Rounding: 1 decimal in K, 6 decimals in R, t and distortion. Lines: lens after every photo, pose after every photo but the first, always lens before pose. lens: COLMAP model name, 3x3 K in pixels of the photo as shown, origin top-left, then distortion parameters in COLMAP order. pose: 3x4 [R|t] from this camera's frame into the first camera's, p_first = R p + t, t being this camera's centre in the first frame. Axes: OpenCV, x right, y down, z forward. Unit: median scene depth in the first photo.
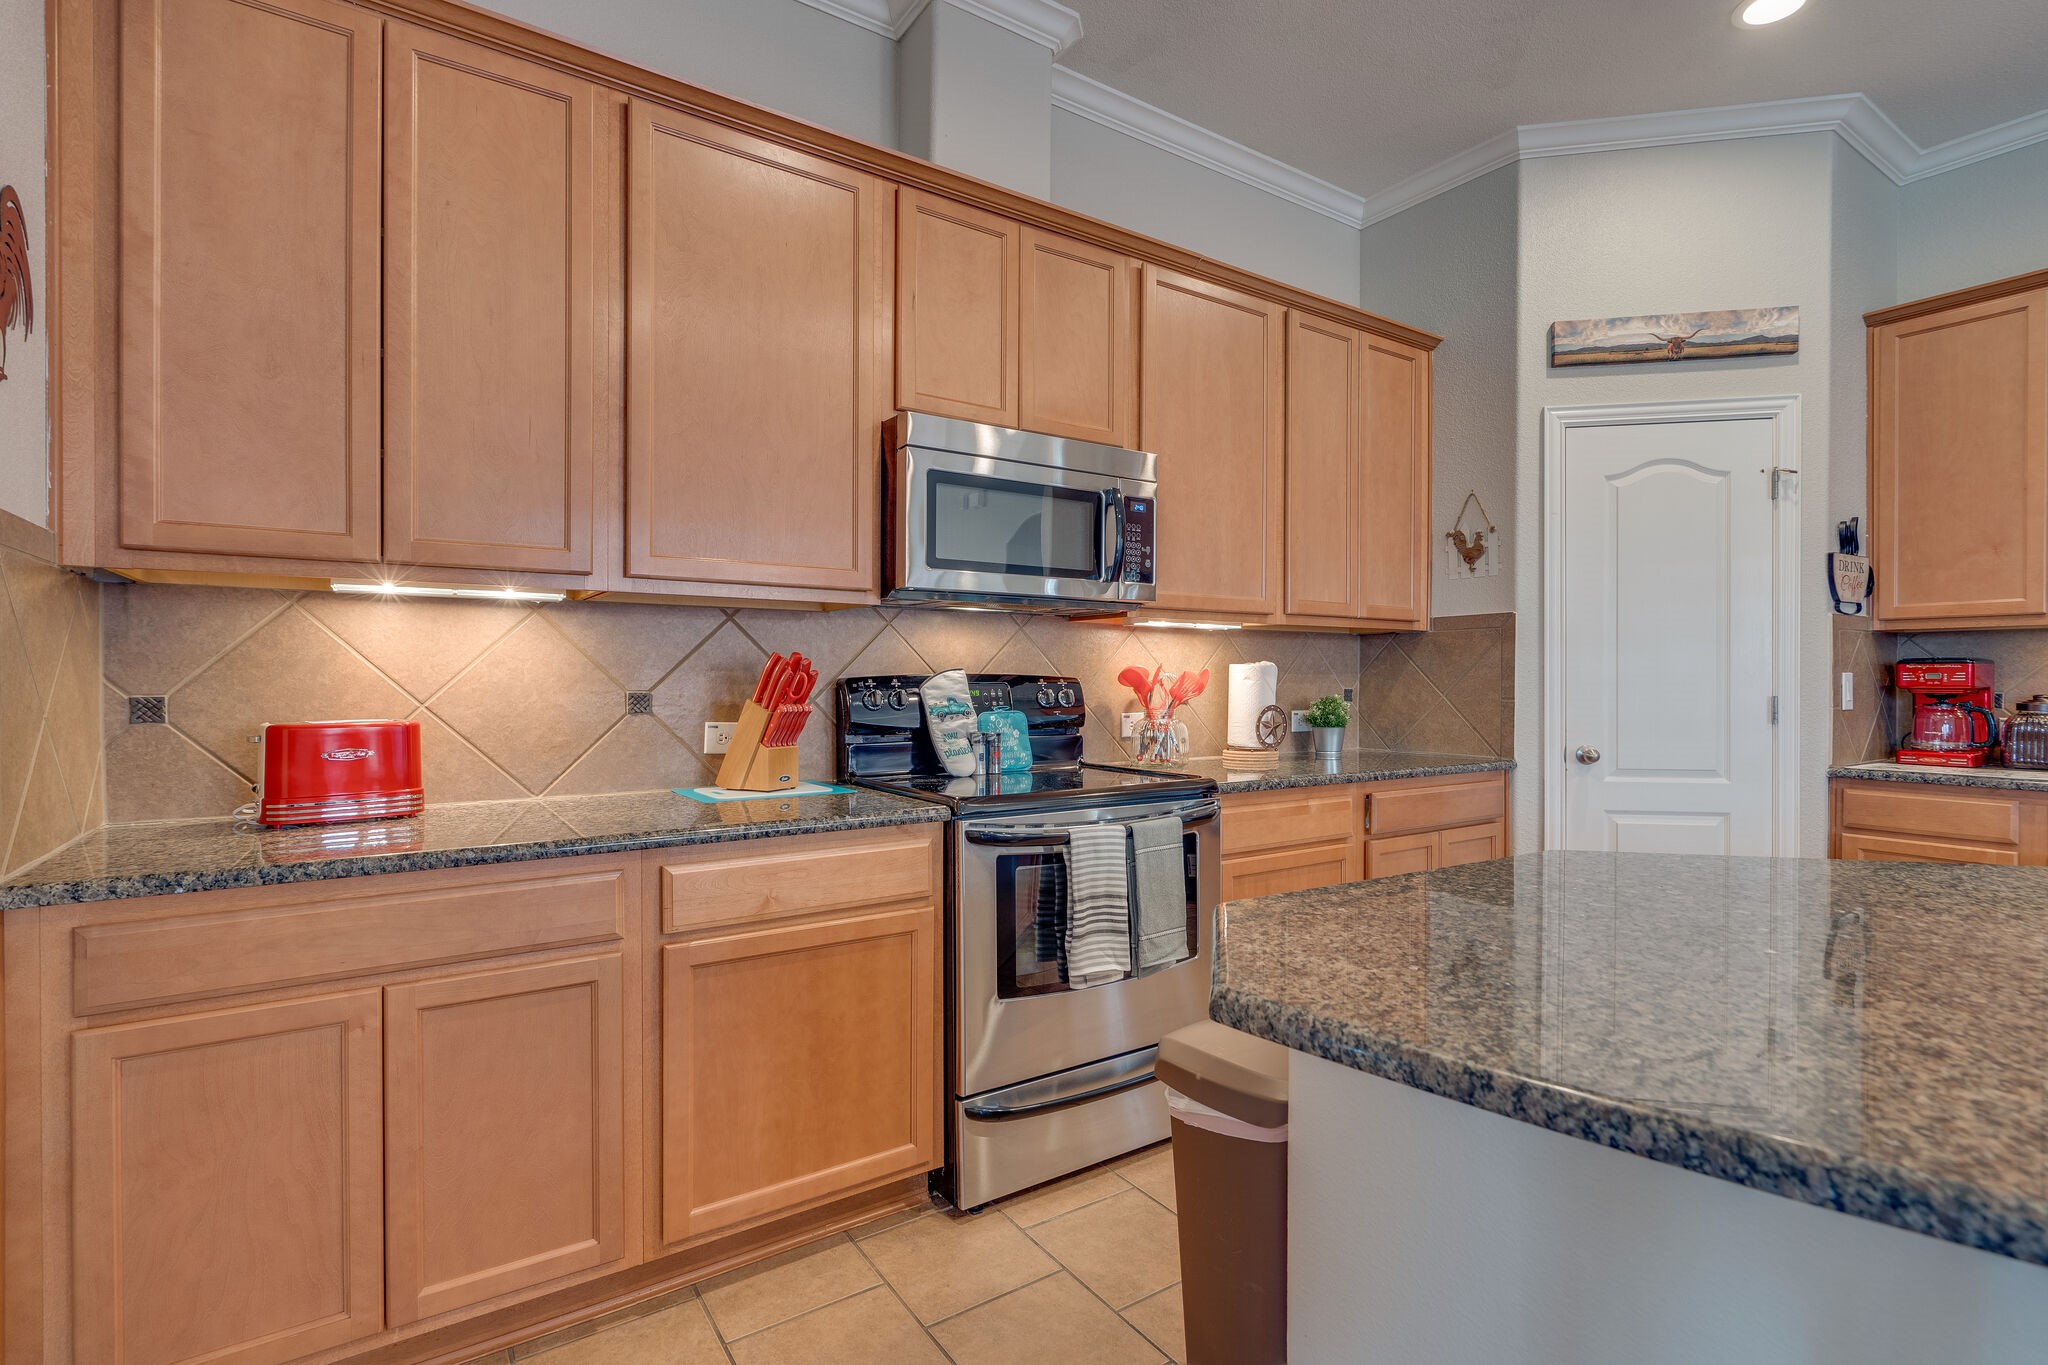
lens RADIAL K [[950.2, 0, 1019.9], [0, 950.2, 684.1], [0, 0, 1]] dist [-0.003628, 0.004655]
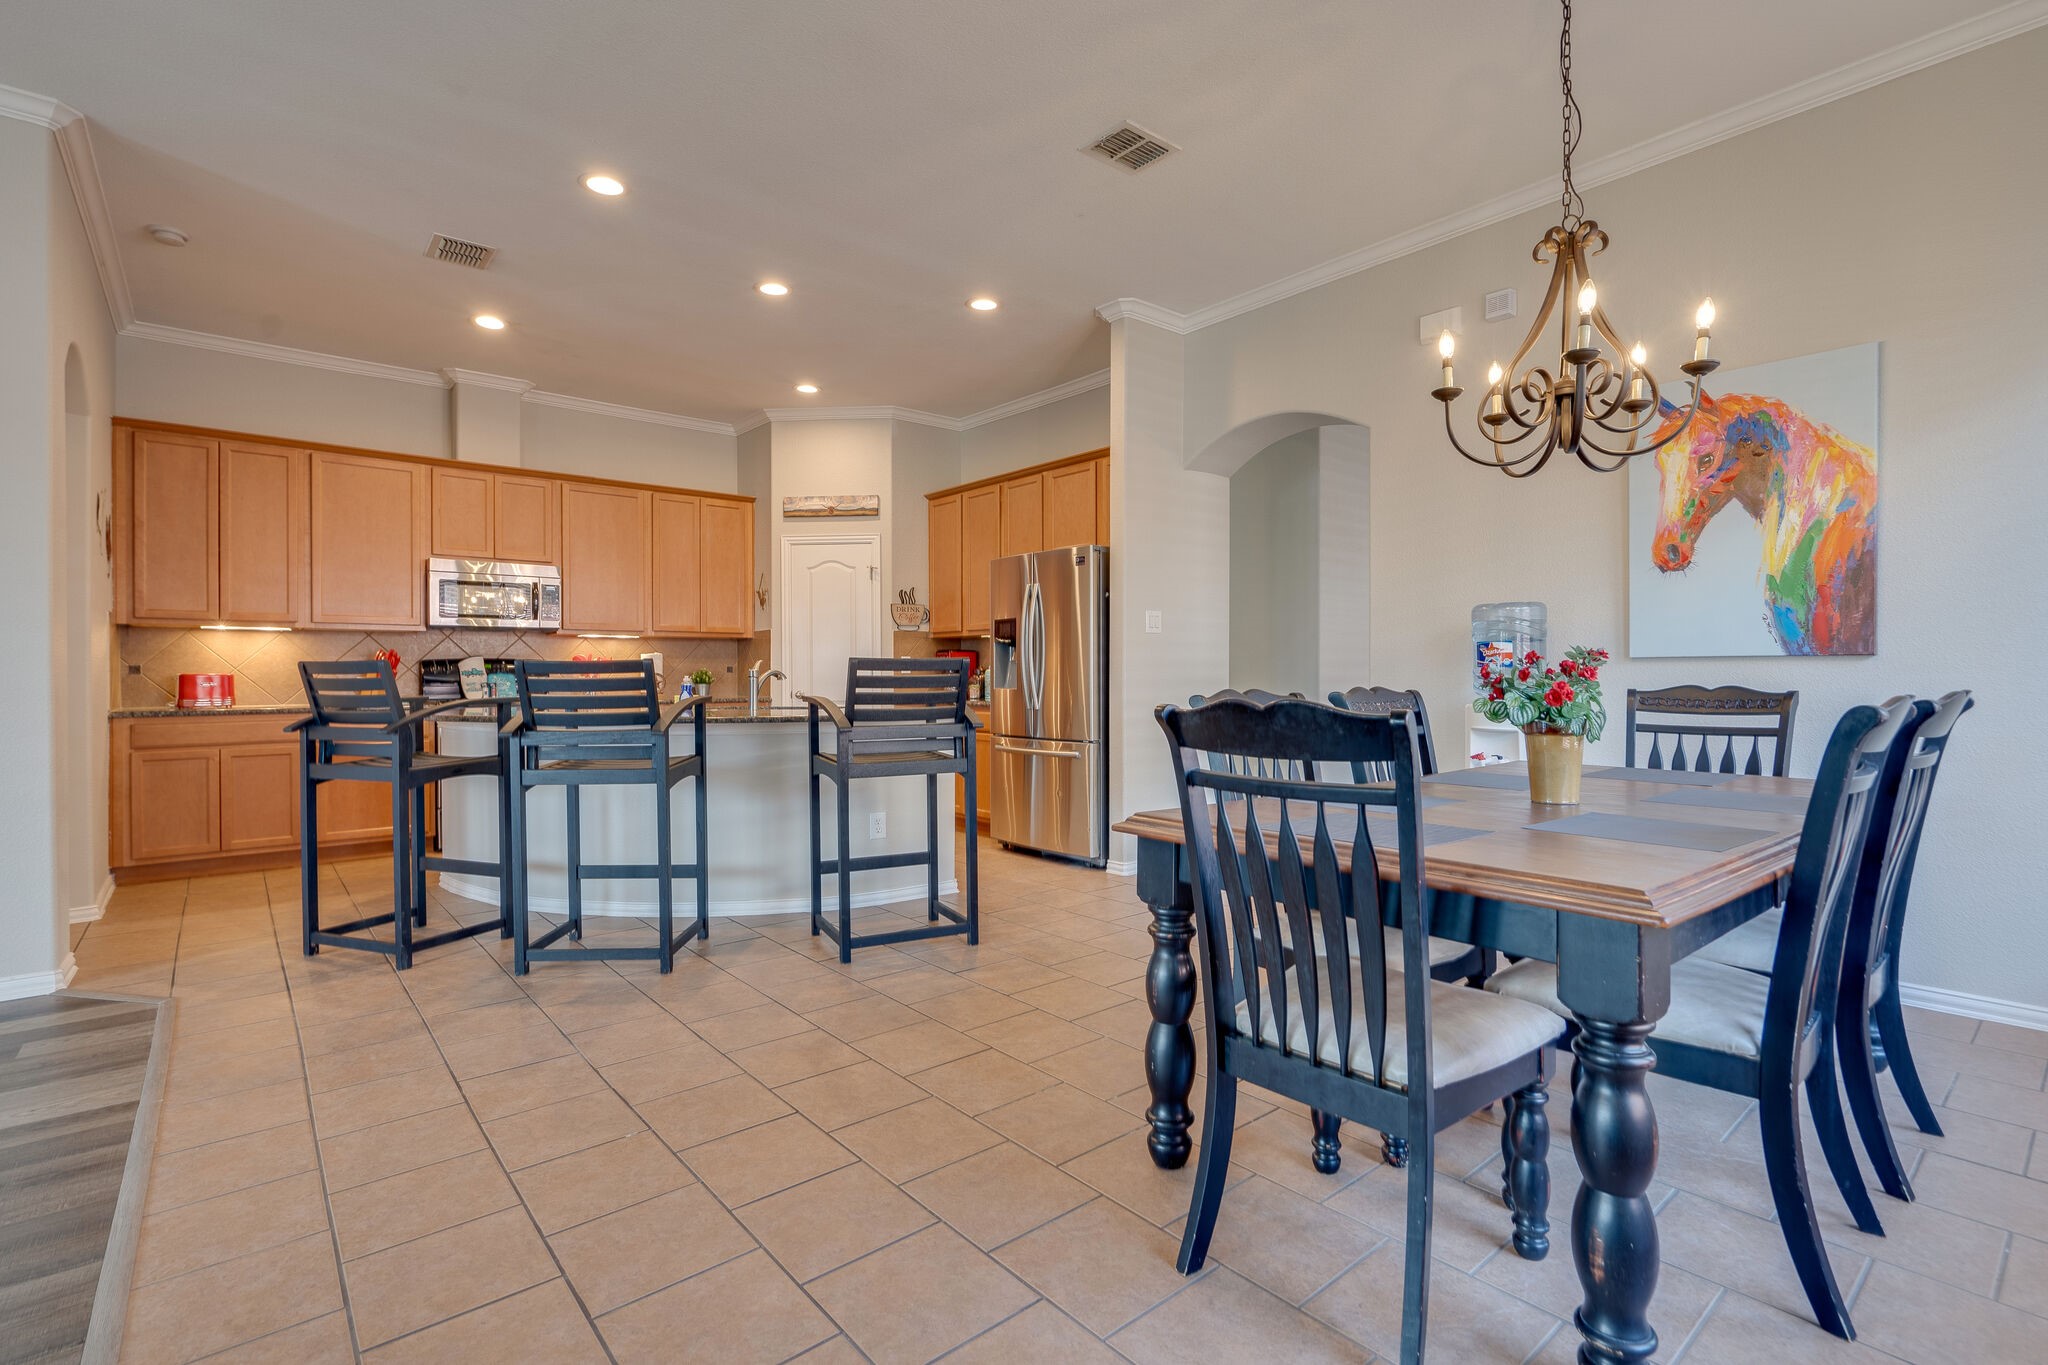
lens RADIAL K [[950.2, 0, 976.9], [0, 950.2, 679.4], [0, 0, 1]] dist [-0.003628, 0.004655]
pose [[0.997160, -0.006219, 0.075051, 0.876373], [0.006222, 0.999981, 0.000188, 0.043841], [-0.075051, 0.000280, 0.997180, -1.278731]]
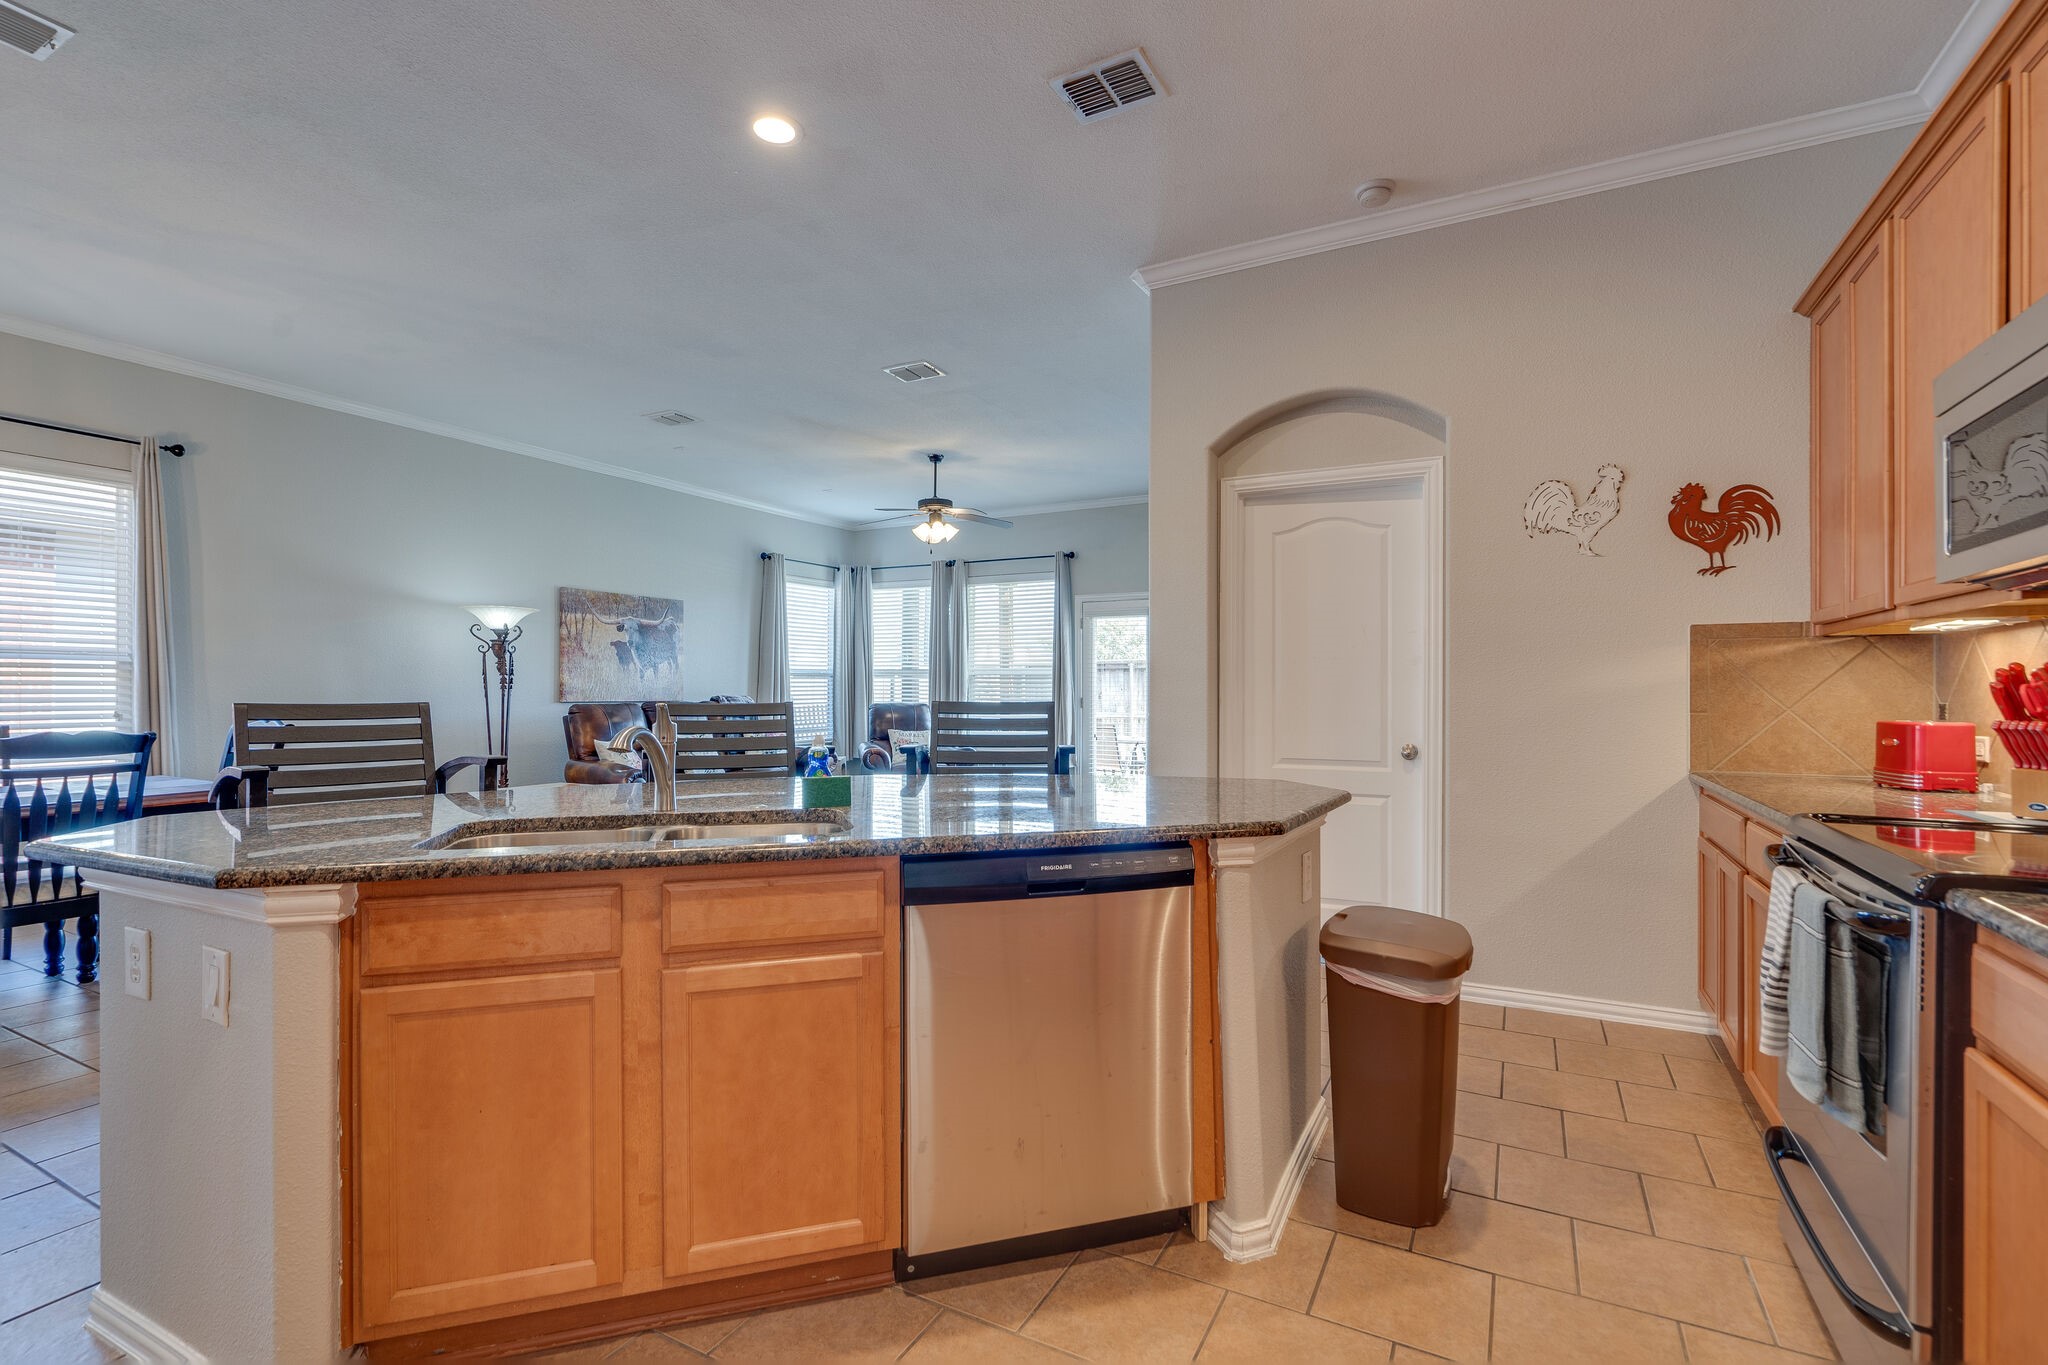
lens RADIAL K [[950.2, 0, 1023.9], [0, 950.2, 687.8], [0, 0, 1]] dist [-0.003628, 0.004655]
pose [[-0.880290, -0.006444, -0.474392, 0.743758], [-0.007538, 0.999972, 0.000405, -0.000169], [0.474375, 0.003933, -0.880314, 0.985143]]
